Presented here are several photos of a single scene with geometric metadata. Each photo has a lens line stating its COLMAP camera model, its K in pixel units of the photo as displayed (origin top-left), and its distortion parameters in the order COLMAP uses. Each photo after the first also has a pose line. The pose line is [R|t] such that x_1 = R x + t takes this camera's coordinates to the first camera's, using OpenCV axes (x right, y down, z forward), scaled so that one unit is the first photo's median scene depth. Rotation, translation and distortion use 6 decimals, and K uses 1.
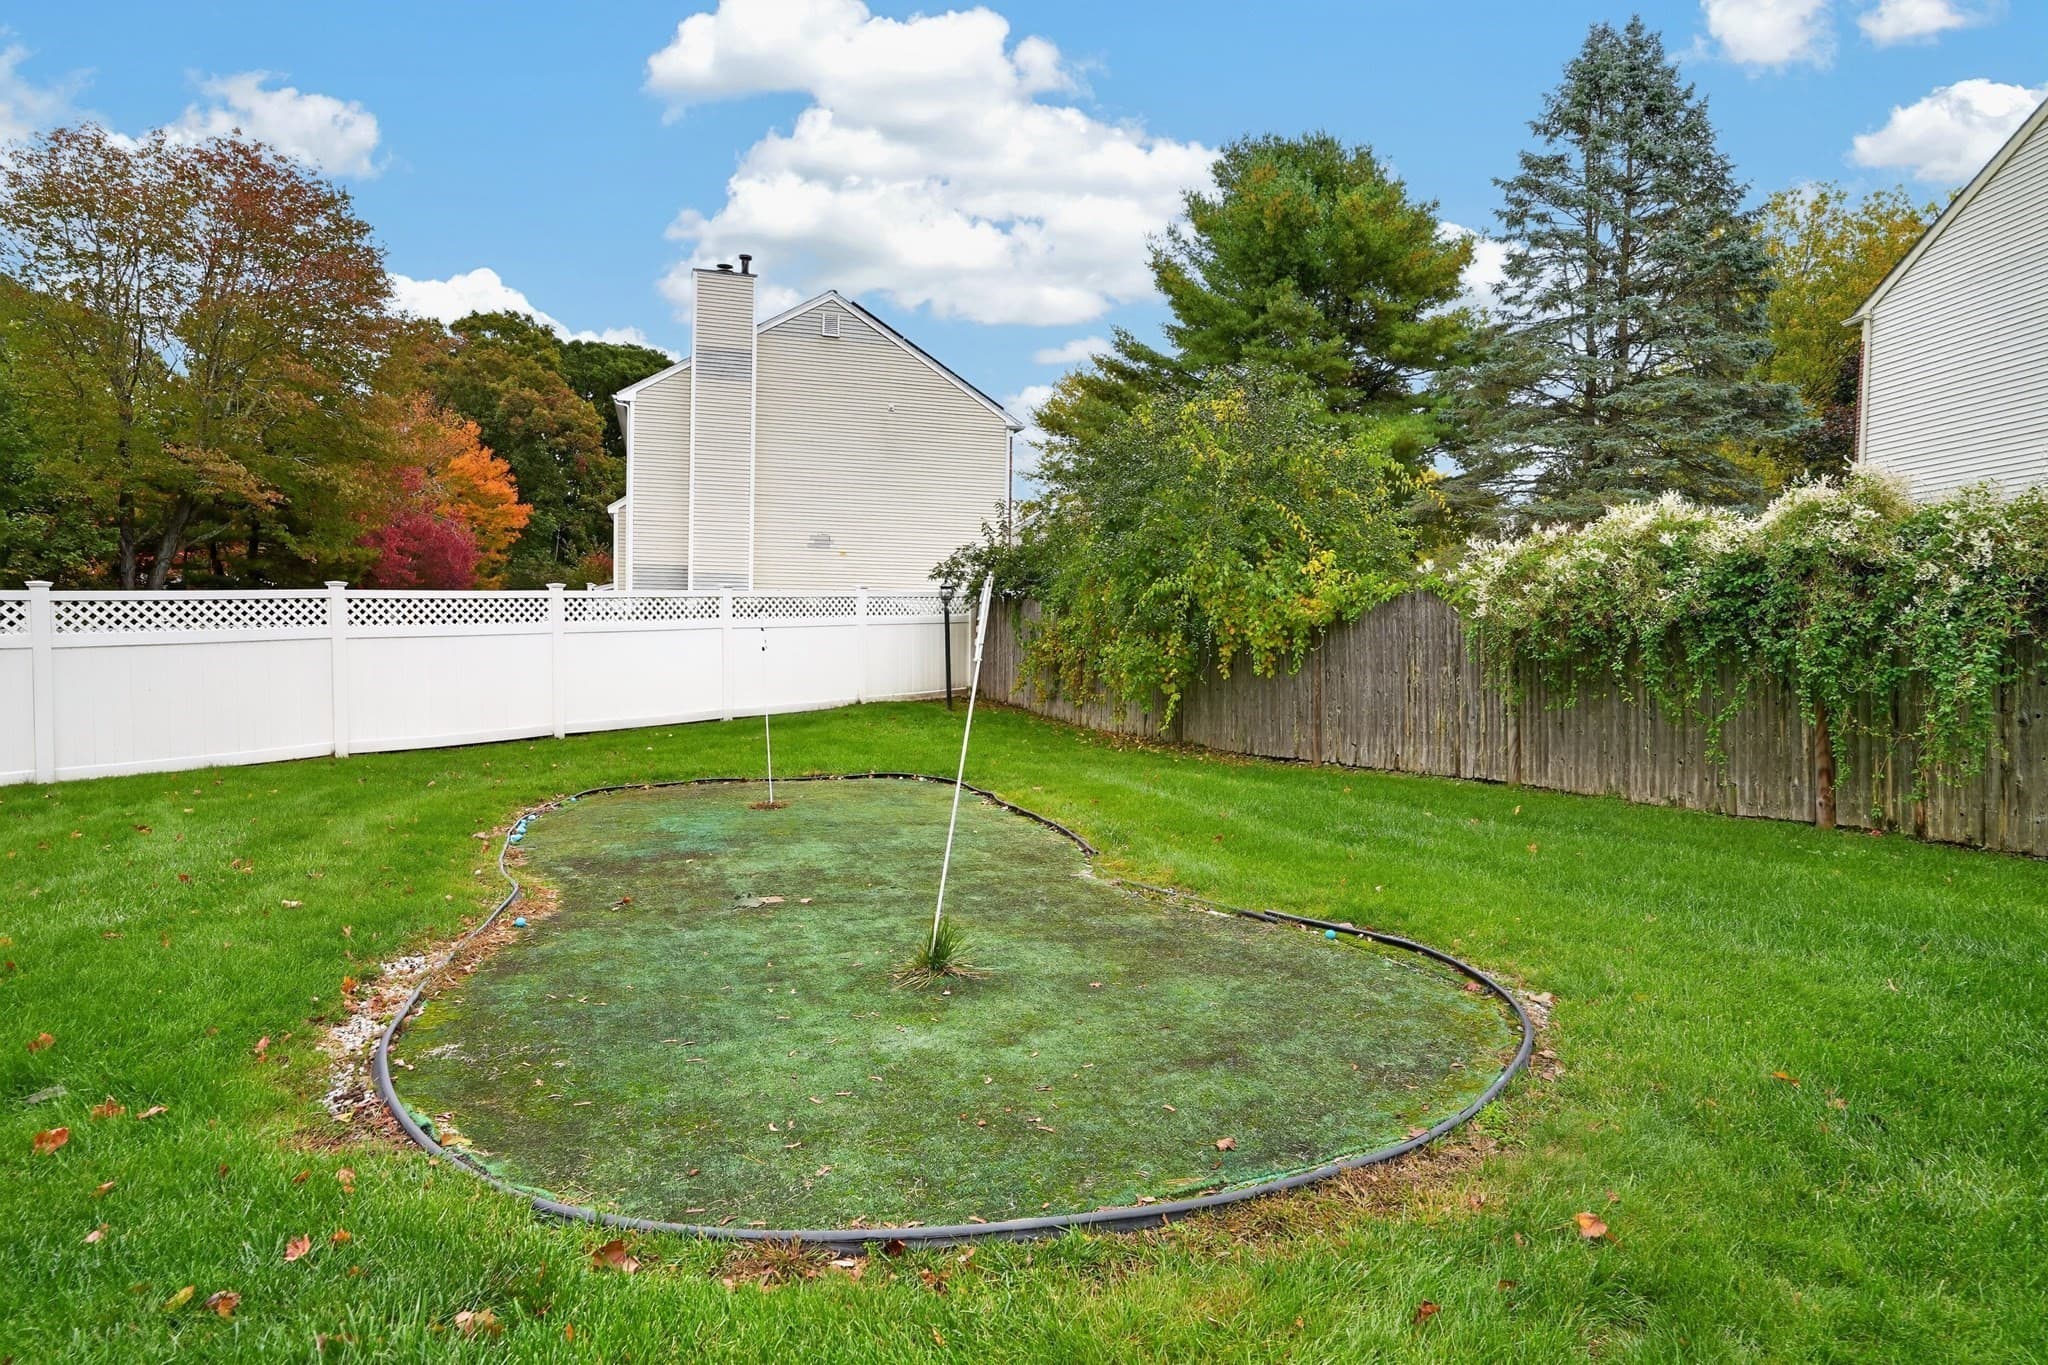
lens RADIAL K [[1005.0, 0, 1022.8], [0, 1005.0, 721.7], [0, 0, 1]] dist [-0.057939, 0.021664]
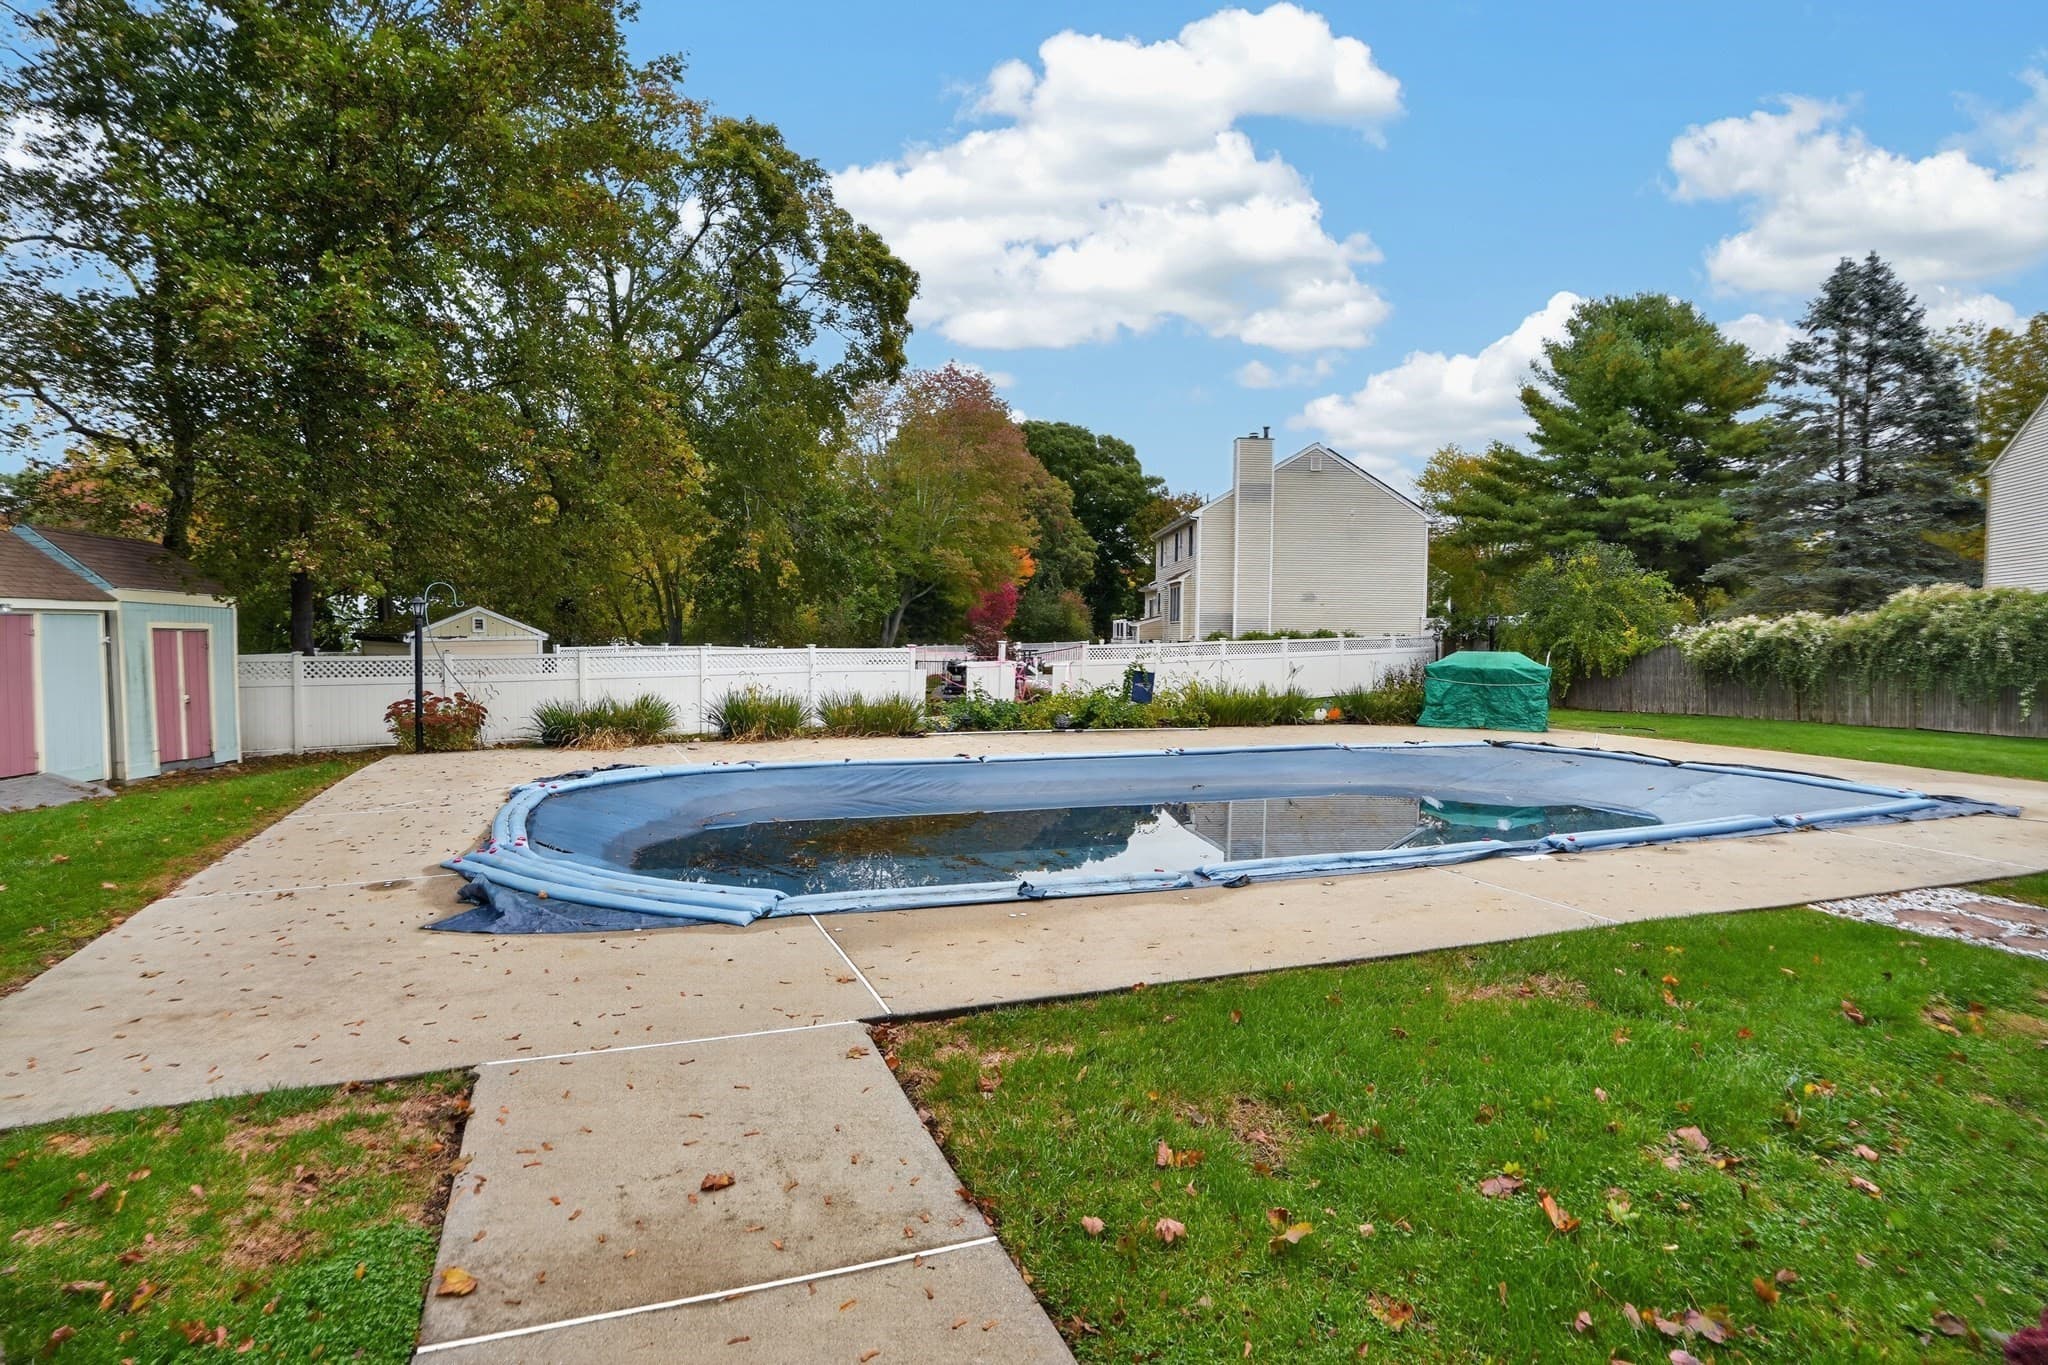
lens RADIAL K [[1086.6, 0, 1015.6], [0, 1086.6, 667.6], [0, 0, 1]] dist [-0.035150, 0.000309]
pose [[0.964341, 0.013259, -0.264330, -0.204300], [-0.031621, 0.997362, -0.065332, 0.066793], [0.262767, 0.071360, 0.962217, -0.853950]]
